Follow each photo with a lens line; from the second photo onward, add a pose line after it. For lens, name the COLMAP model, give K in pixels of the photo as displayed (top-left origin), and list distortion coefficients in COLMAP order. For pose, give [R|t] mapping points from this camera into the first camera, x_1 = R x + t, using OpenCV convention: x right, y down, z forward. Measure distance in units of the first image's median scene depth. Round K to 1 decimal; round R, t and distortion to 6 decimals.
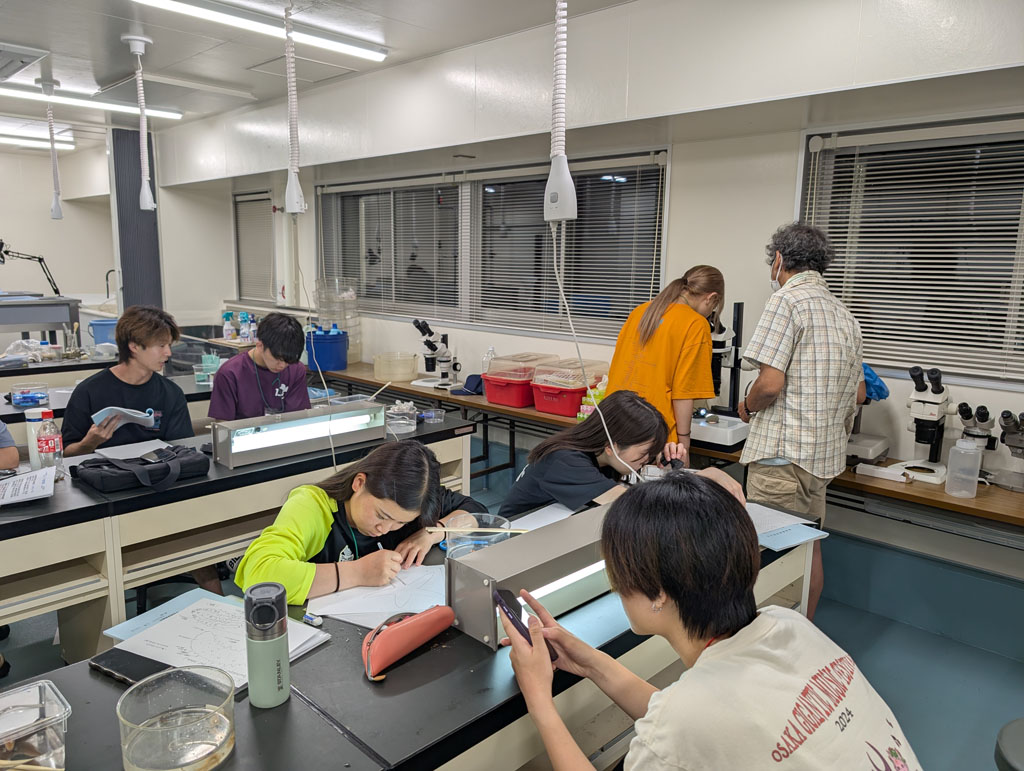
lens RADIAL K [[728.1, 0, 509.5], [0, 728.1, 409.4], [0, 0, 1]] dist [-0.006728, -0.002314]
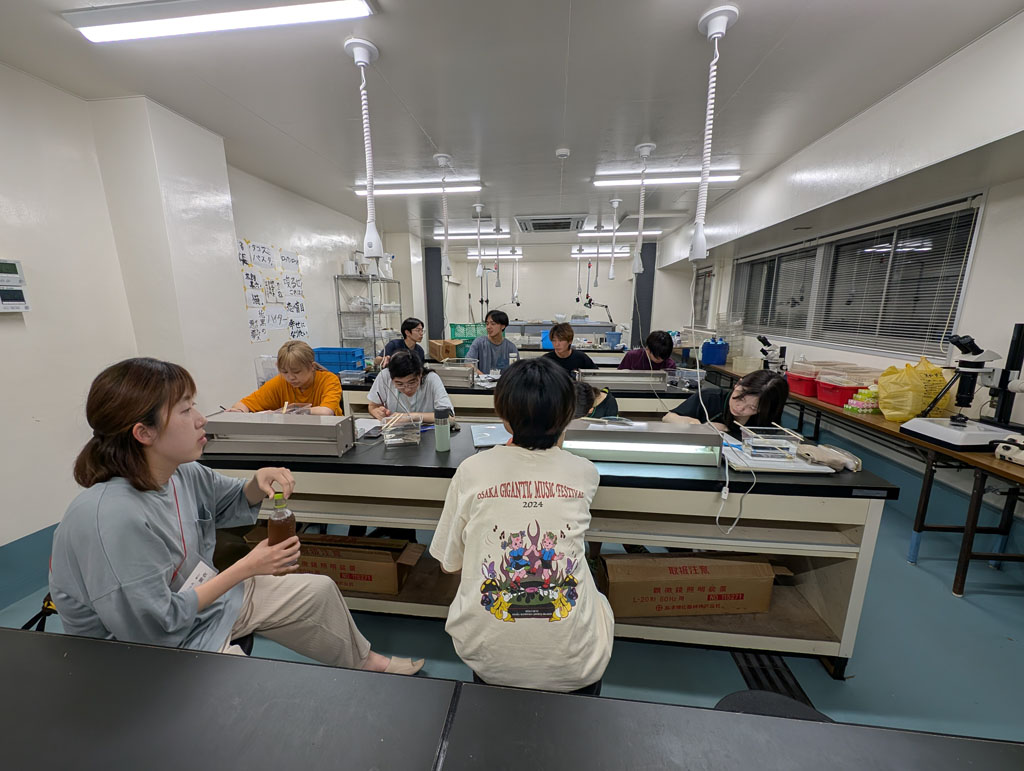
lens RADIAL K [[384.2, 0, 513.3], [0, 384.2, 382.4], [0, 0, 1]] dist [0.001113, -0.007237]
pose [[0.618881, 0.130539, -0.774562, 0.237839], [-0.145102, 0.988122, 0.050594, 0.016354], [0.771966, 0.081079, 0.630472, 0.067062]]
